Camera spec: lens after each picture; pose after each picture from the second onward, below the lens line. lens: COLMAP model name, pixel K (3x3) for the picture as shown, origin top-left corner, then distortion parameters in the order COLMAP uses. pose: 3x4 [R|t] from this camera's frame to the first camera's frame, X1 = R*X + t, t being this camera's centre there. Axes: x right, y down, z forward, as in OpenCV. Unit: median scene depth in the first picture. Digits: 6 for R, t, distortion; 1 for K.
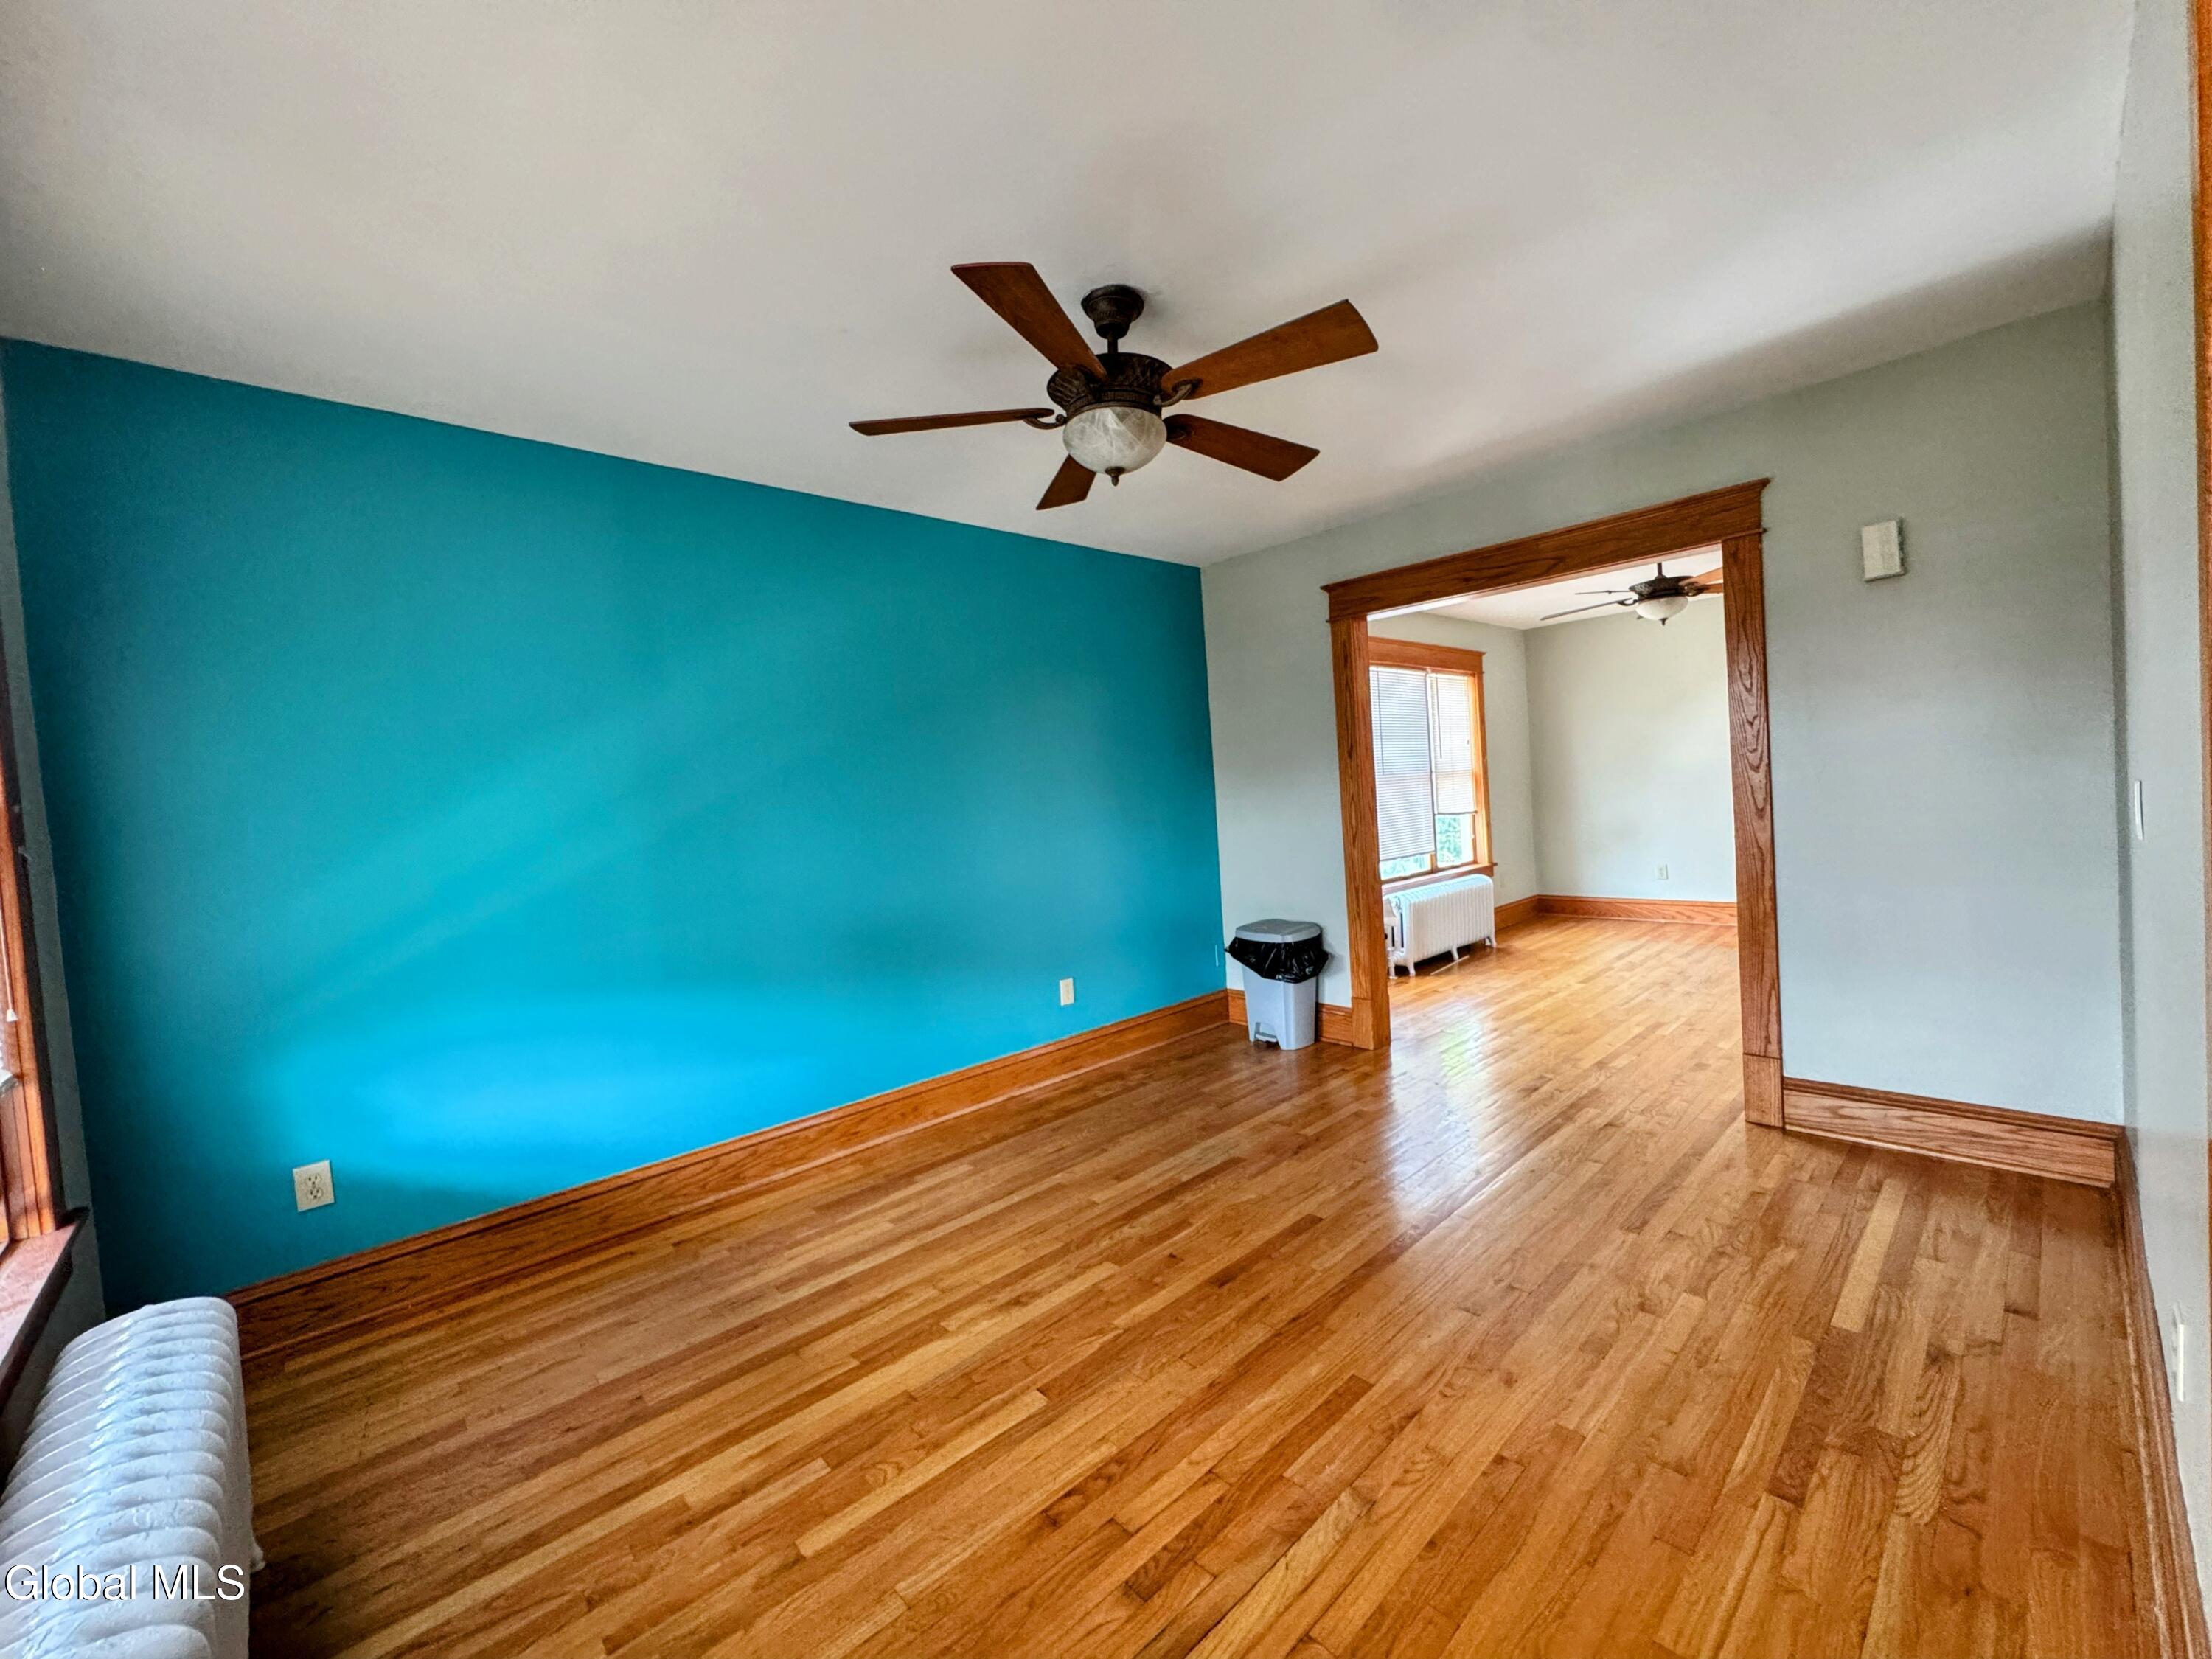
lens RADIAL K [[875.5, 0, 1100.8], [0, 875.5, 823.9], [0, 0, 1]] dist [-0.014456, 0.000154]
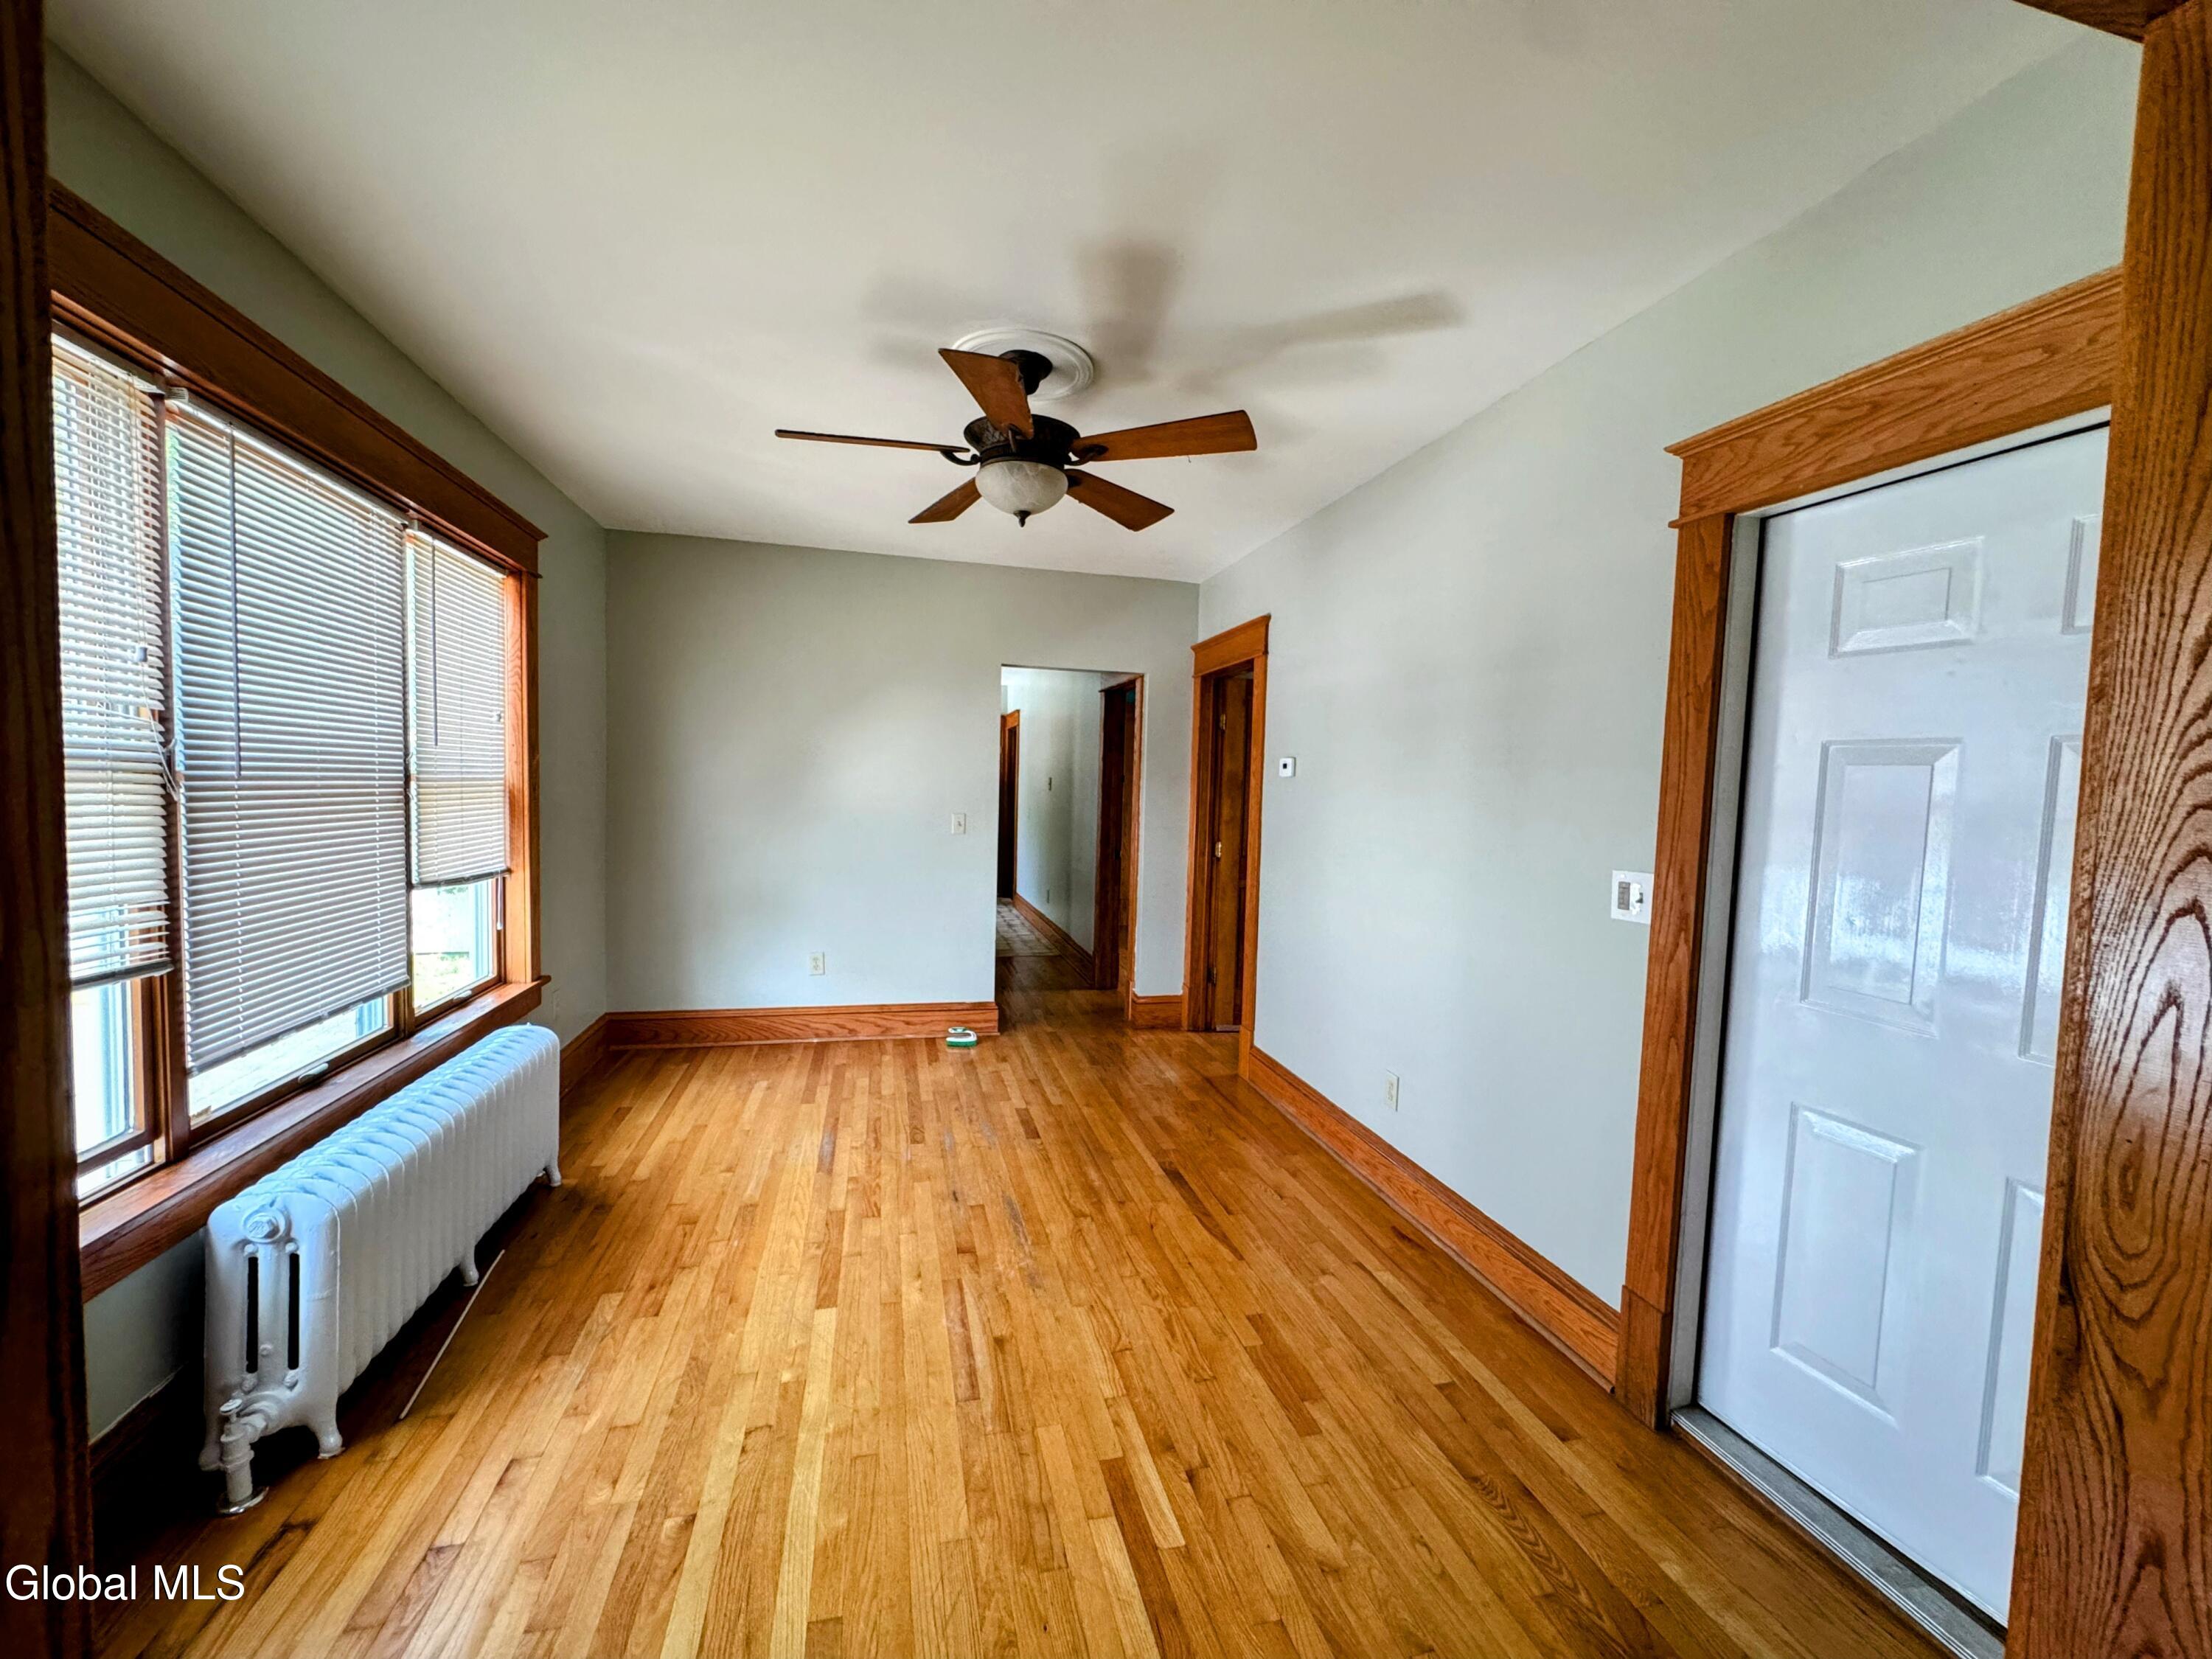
lens RADIAL K [[875.5, 0, 1105.7], [0, 875.5, 828.4], [0, 0, 1]] dist [-0.014456, 0.000154]
pose [[0.470052, 0.033992, 0.881984, 0.180938], [-0.029828, 0.999299, -0.022616, -0.036689], [-0.882135, -0.015677, 0.470736, 0.530711]]
